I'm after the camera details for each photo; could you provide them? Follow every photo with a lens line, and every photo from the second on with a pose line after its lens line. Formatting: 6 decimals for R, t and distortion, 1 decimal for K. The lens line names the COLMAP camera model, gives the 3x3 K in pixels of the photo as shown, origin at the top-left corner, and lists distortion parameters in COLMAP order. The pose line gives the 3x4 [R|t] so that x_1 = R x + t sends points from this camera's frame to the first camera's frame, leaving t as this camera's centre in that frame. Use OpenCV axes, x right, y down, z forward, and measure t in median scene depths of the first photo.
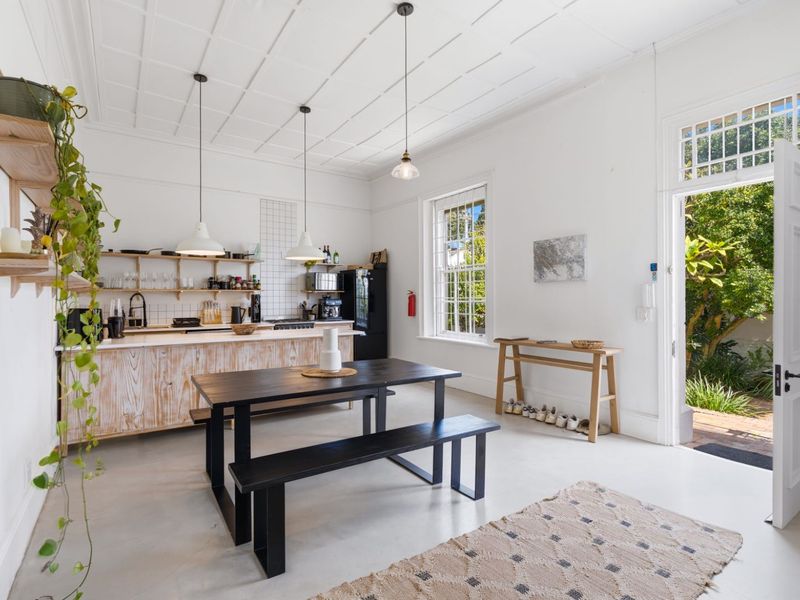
lens RADIAL K [[406.2, 0, 399.6], [0, 406.2, 294.9], [0, 0, 1]] dist [-0.006400, 0.002204]
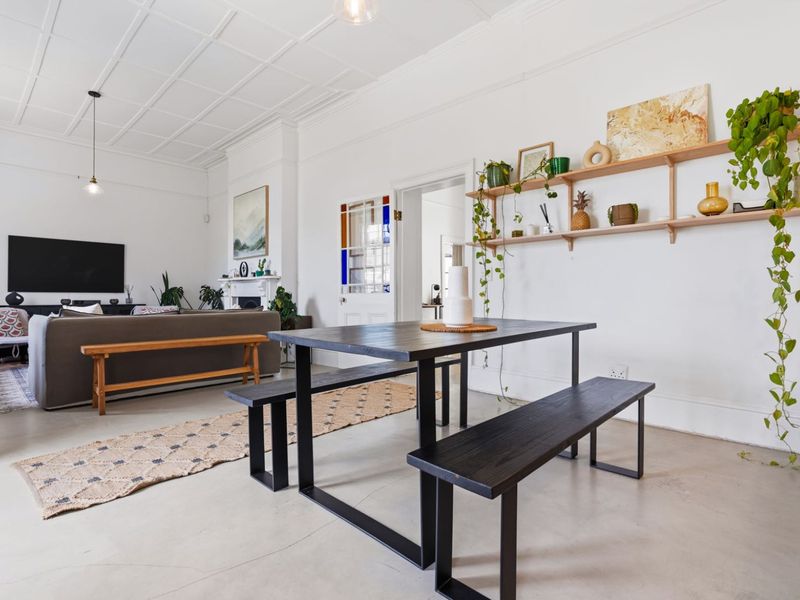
lens RADIAL K [[406.2, 0, 397.3], [0, 406.2, 290.4], [0, 0, 1]] dist [-0.006400, 0.002204]
pose [[-0.978084, 0.001795, -0.208201, 0.040169], [0.005027, 0.999875, -0.014993, 0.065082], [0.208148, -0.015711, -0.977971, 0.819945]]
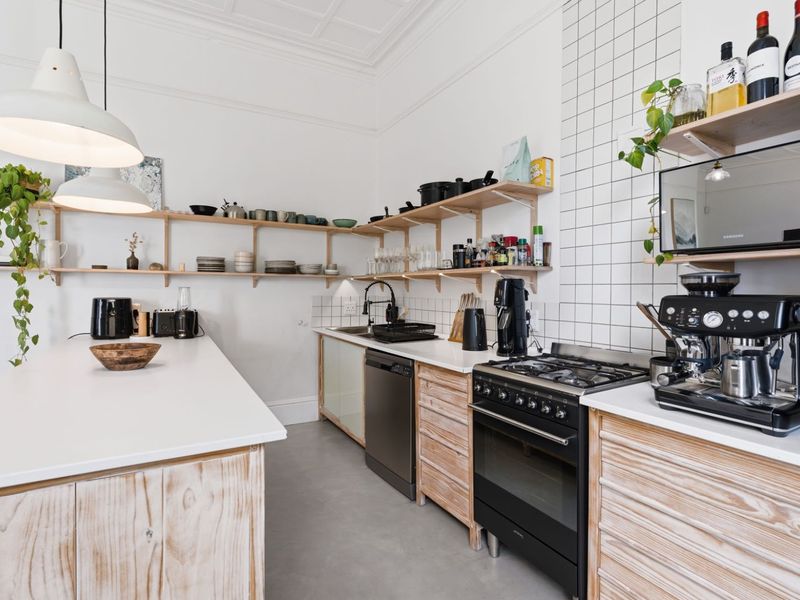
lens RADIAL K [[406.2, 0, 397.5], [0, 406.2, 294.7], [0, 0, 1]] dist [-0.006400, 0.002204]
pose [[-0.090766, 0.017838, -0.995712, 0.024854], [0.001096, 0.999841, 0.017812, 0.007078], [0.995872, 0.000526, -0.090772, 0.988517]]
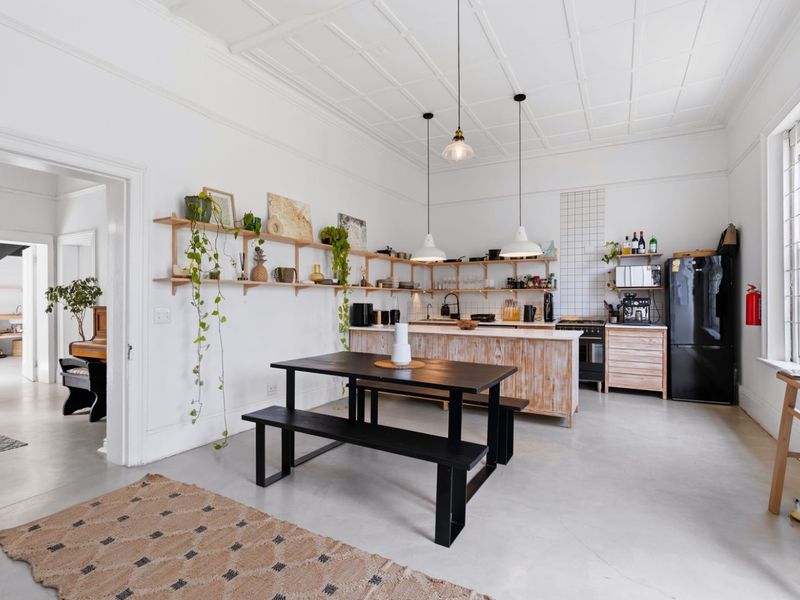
lens RADIAL K [[406.2, 0, 399.2], [0, 406.2, 299.5], [0, 0, 1]] dist [-0.006400, 0.002204]
pose [[0.447647, 0.005257, -0.894195, 0.384328], [0.004242, 0.999959, 0.008002, 0.004930], [0.894201, -0.007375, 0.447606, 0.252009]]
